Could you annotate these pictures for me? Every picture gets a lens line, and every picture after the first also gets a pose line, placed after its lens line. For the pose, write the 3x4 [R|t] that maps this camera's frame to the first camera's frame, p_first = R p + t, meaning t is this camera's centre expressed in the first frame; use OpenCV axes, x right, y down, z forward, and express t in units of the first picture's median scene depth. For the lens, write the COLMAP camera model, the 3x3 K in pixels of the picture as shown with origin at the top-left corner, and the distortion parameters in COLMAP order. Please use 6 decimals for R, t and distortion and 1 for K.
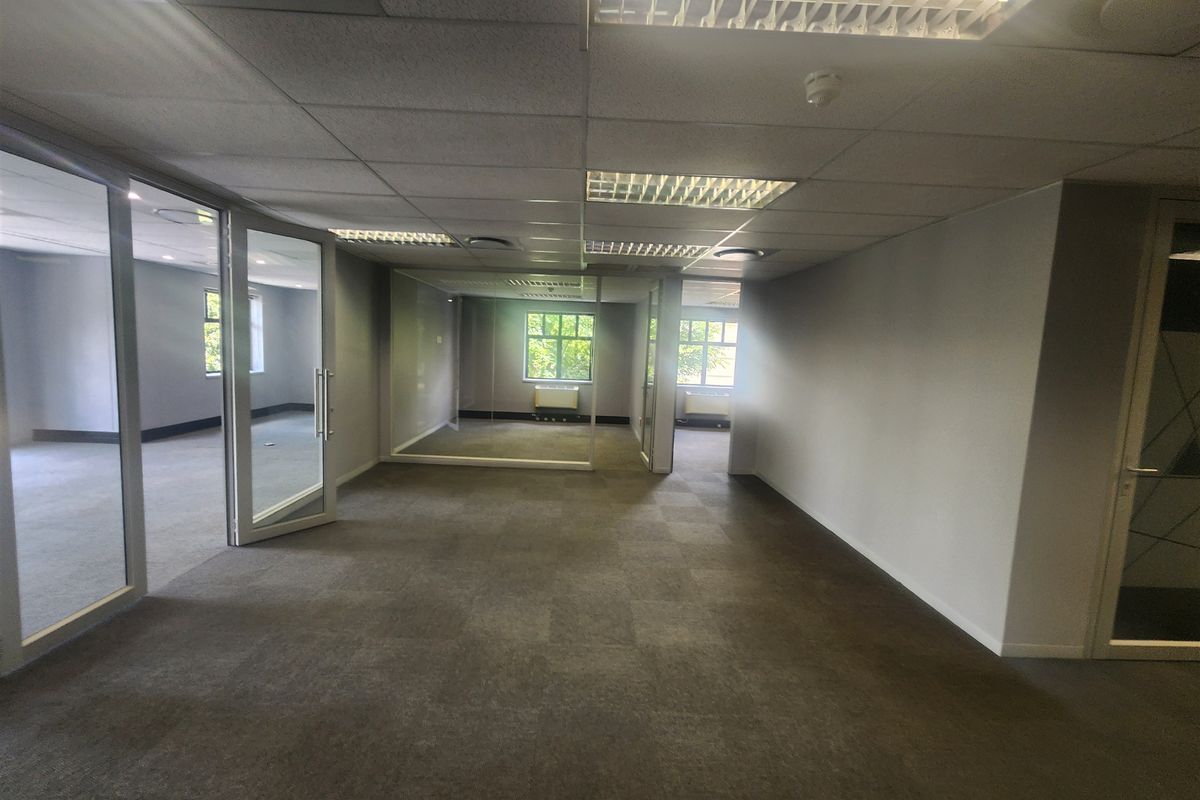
lens RADIAL K [[503.4, 0, 594.2], [0, 503.4, 400.7], [0, 0, 1]] dist [-0.000115, 0.000003]
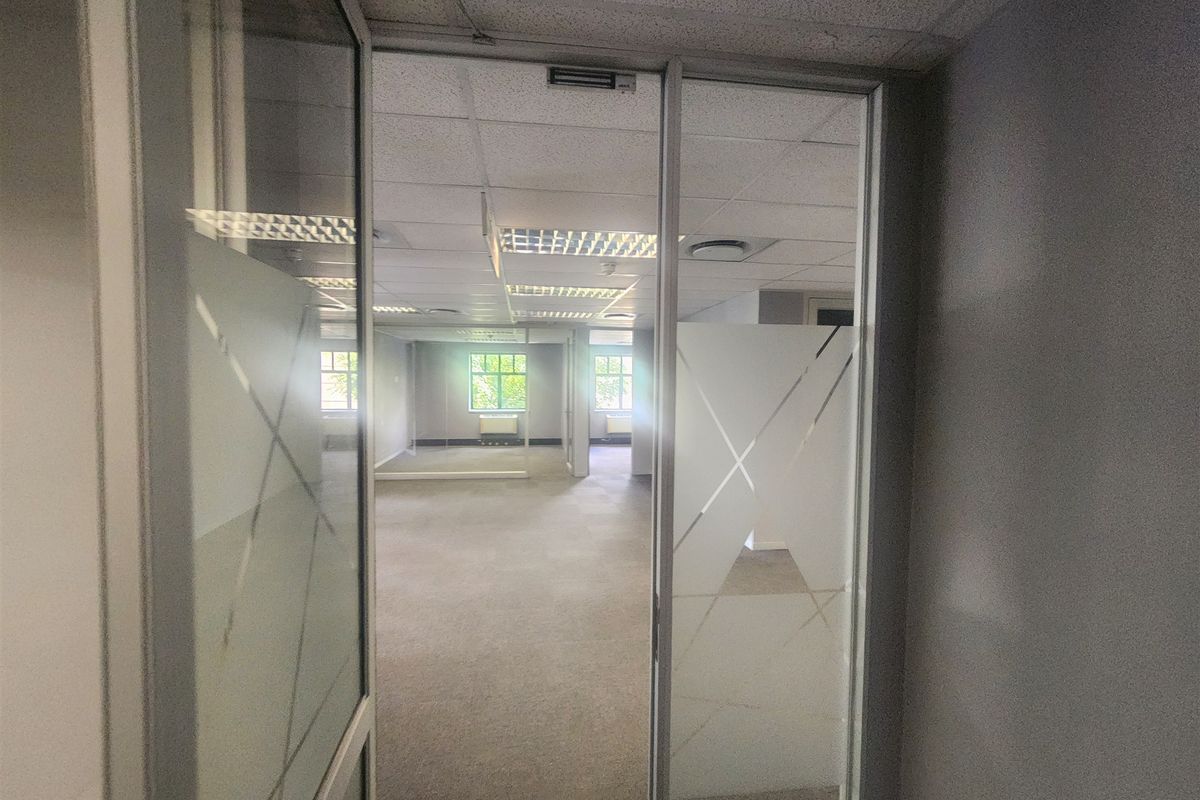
lens RADIAL K [[503.4, 0, 594.2], [0, 503.4, 400.7], [0, 0, 1]] dist [-0.000115, 0.000003]
pose [[0.993012, -0.040633, 0.110799, 0.022692], [0.046983, 0.997363, -0.055321, 0.015826], [-0.108259, 0.060140, 0.992302, -0.226036]]
